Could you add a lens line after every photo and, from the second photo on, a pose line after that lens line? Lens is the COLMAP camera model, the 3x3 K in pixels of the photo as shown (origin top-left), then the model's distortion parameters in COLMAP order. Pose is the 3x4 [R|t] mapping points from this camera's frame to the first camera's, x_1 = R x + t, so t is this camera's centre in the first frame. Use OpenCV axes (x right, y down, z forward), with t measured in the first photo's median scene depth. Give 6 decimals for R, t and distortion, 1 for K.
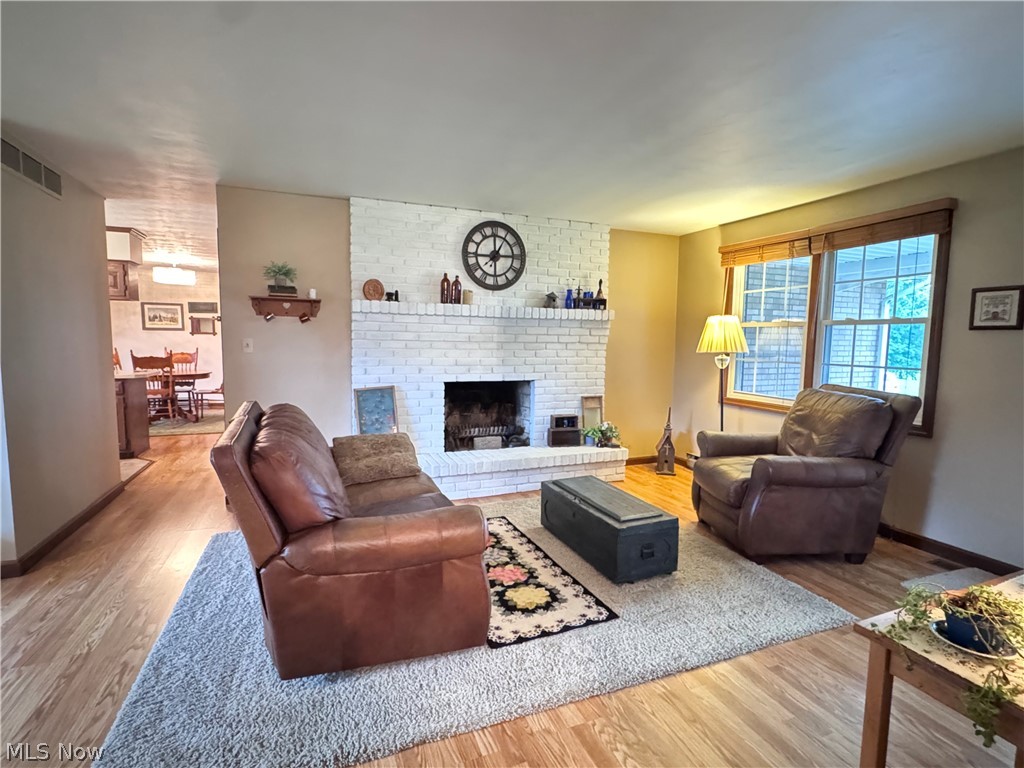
lens RADIAL K [[497.5, 0, 512.0], [0, 497.5, 384.0], [0, 0, 1]] dist [-0.002818, 0.000170]
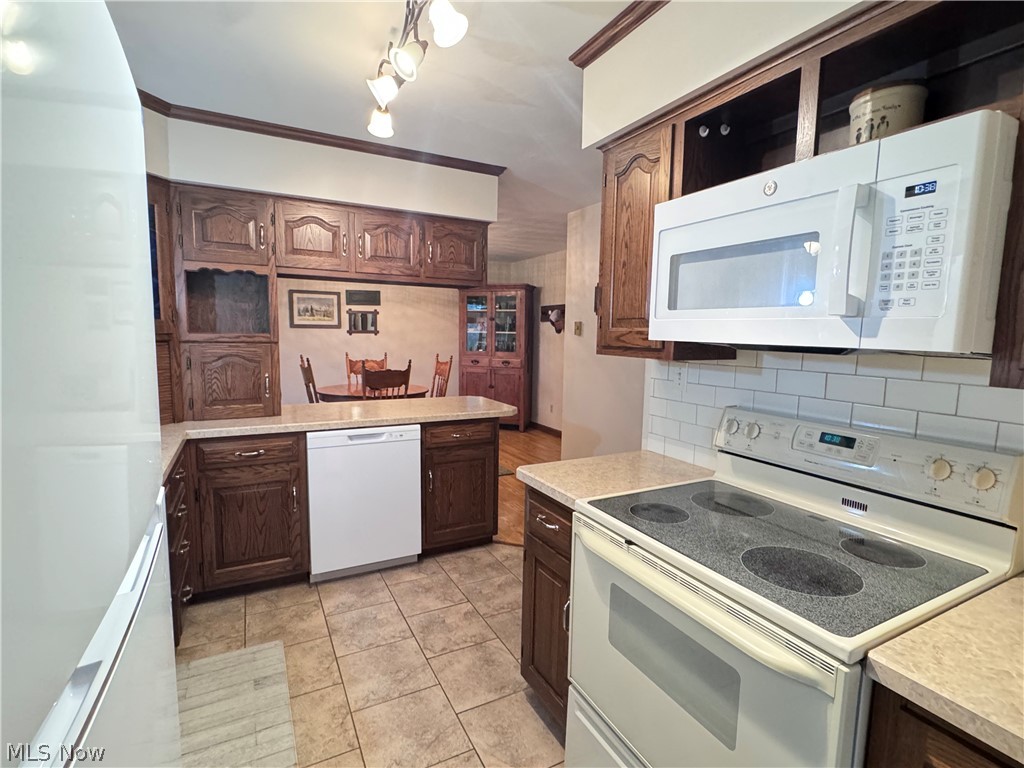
lens RADIAL K [[497.5, 0, 512.0], [0, 497.5, 384.0], [0, 0, 1]] dist [-0.002818, 0.000170]
pose [[0.995499, -0.005218, 0.094624, -0.412095], [0.003466, 0.999820, 0.018670, -0.032123], [-0.094705, -0.018258, 0.995338, 0.199983]]
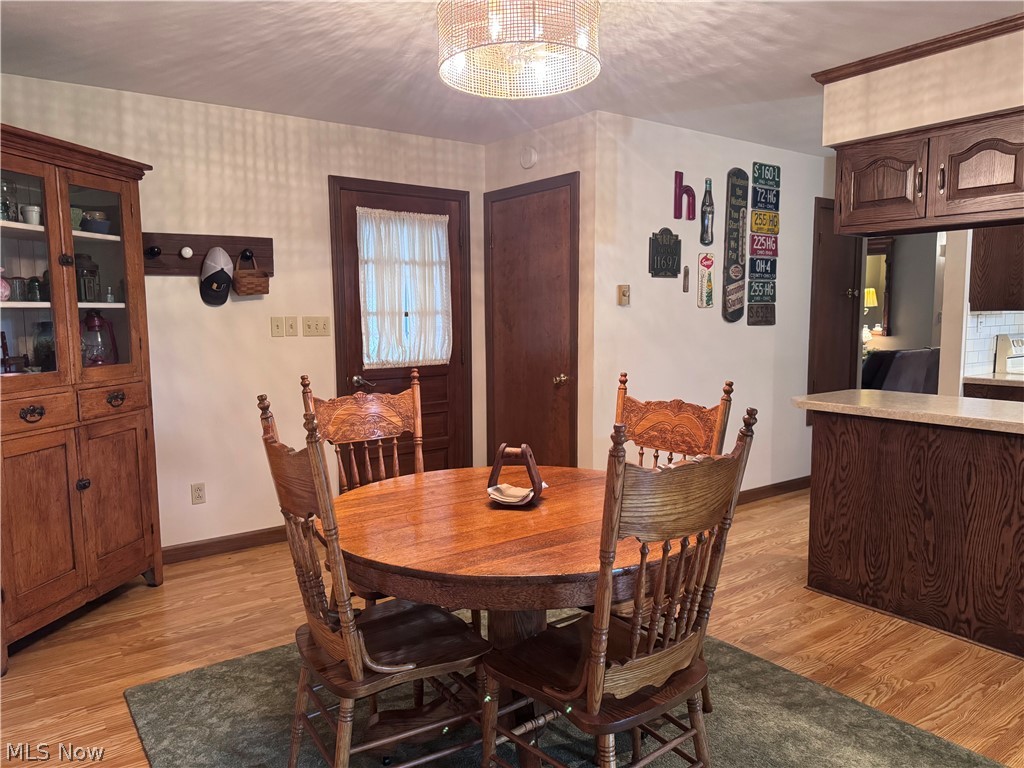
lens RADIAL K [[725.5, 0, 512.0], [0, 725.5, 384.0], [0, 0, 1]] dist [0.052842, -0.064063]
pose [[-0.235377, -0.109758, 0.965687, -0.709003], [0.088643, 0.987037, 0.133791, -0.082177], [-0.967853, 0.117093, -0.222597, 0.775569]]
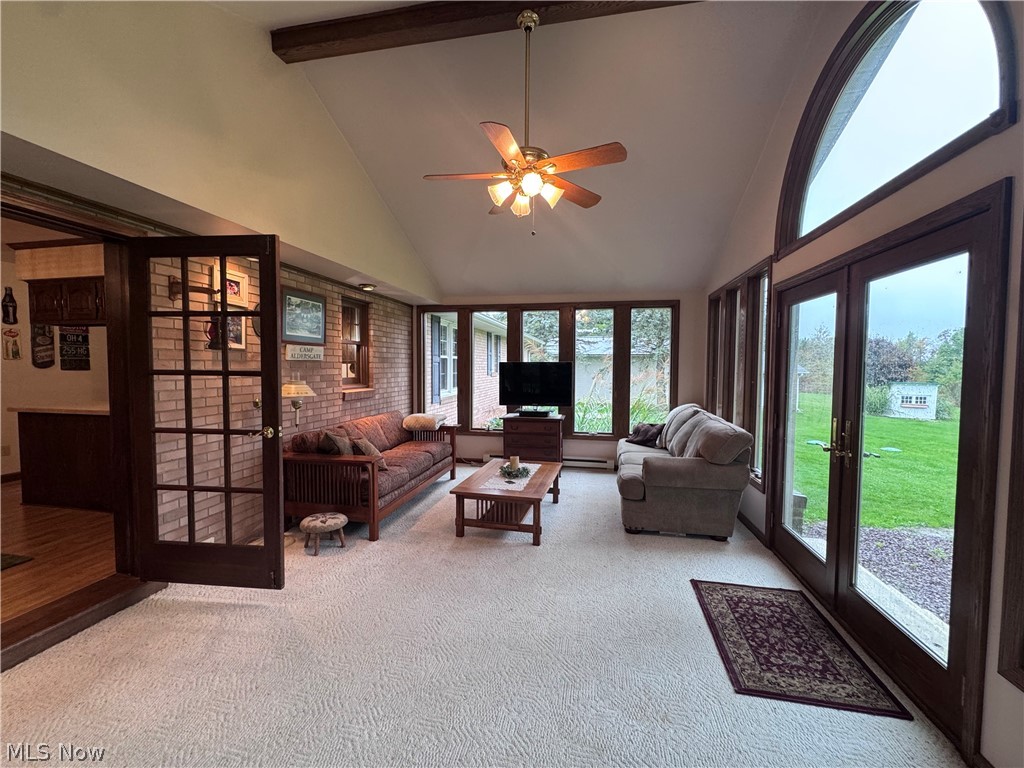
lens RADIAL K [[419.7, 0, 512.0], [0, 419.7, 384.0], [0, 0, 1]] dist [-0.000918, -0.000164]
pose [[-0.828180, -0.044654, 0.558680, -1.001686], [0.030815, 0.991685, 0.124943, -0.071603], [-0.559614, 0.120691, -0.819918, 0.623704]]
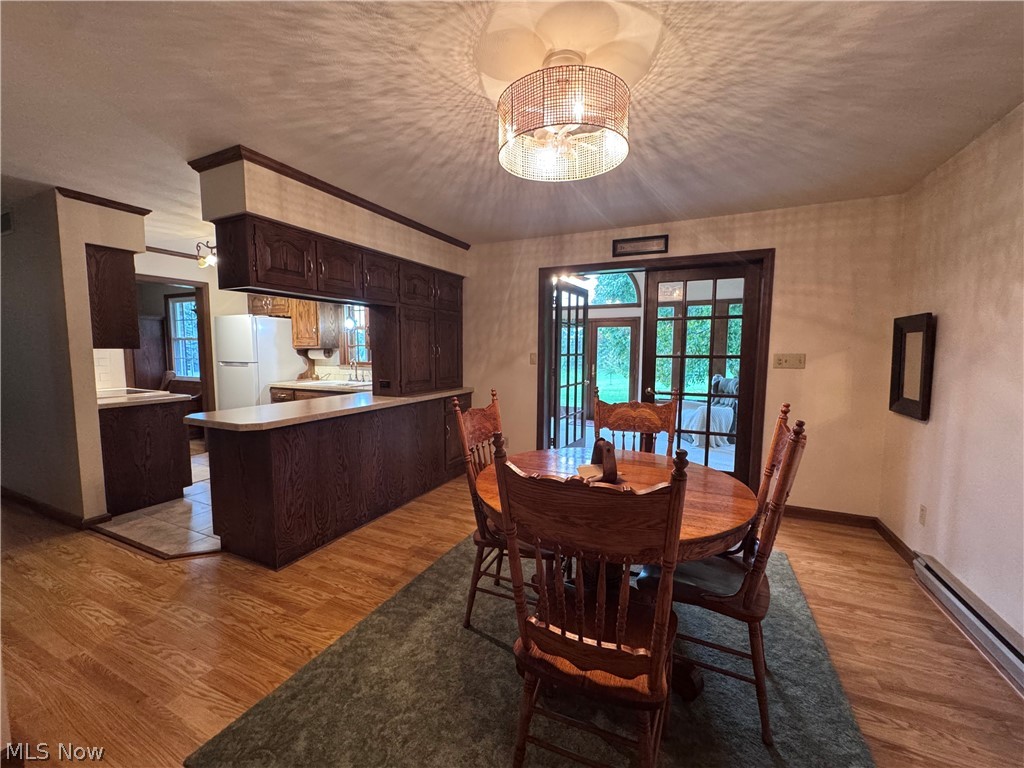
lens RADIAL K [[410.4, 0, 512.0], [0, 410.4, 384.0], [0, 0, 1]] dist [-0.000831, -0.000001]
pose [[-0.737146, 0.042024, -0.674426, -0.359030], [-0.073171, 0.987232, 0.141491, -0.080978], [0.671760, 0.153648, -0.724659, 0.825924]]
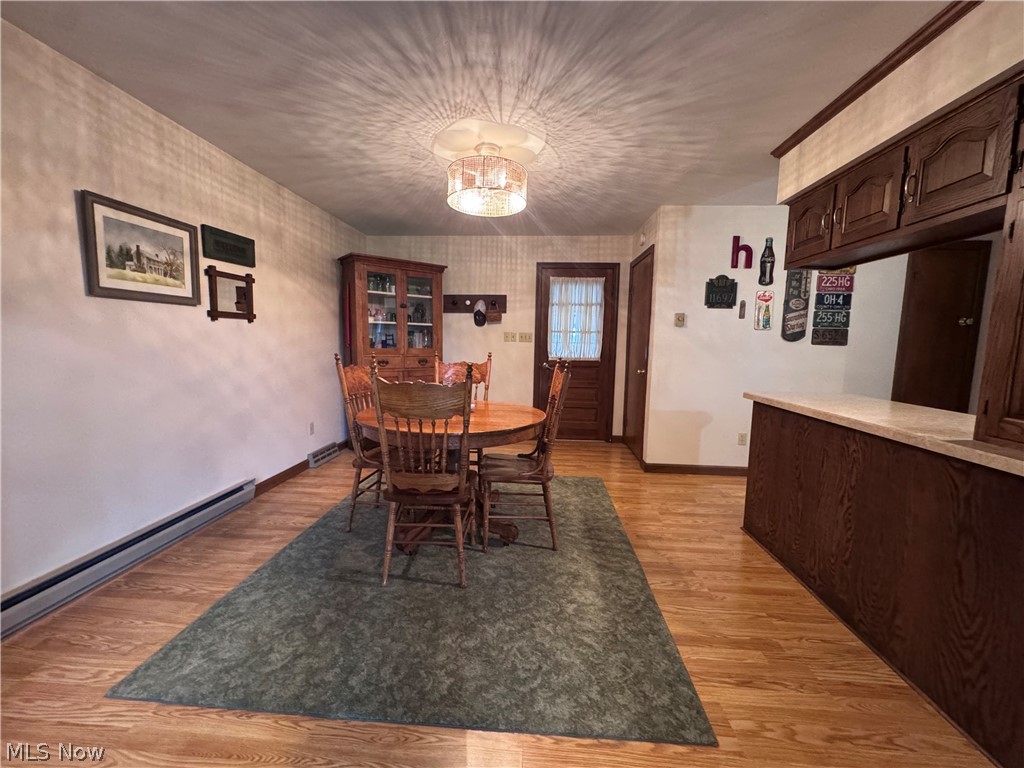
lens RADIAL K [[410.4, 0, 512.0], [0, 410.4, 384.0], [0, 0, 1]] dist [-0.000831, -0.000001]
pose [[0.447146, -0.099470, 0.888913, -0.714310], [0.064990, 0.994784, 0.078626, -0.052975], [-0.892097, 0.022613, 0.451278, 0.585033]]
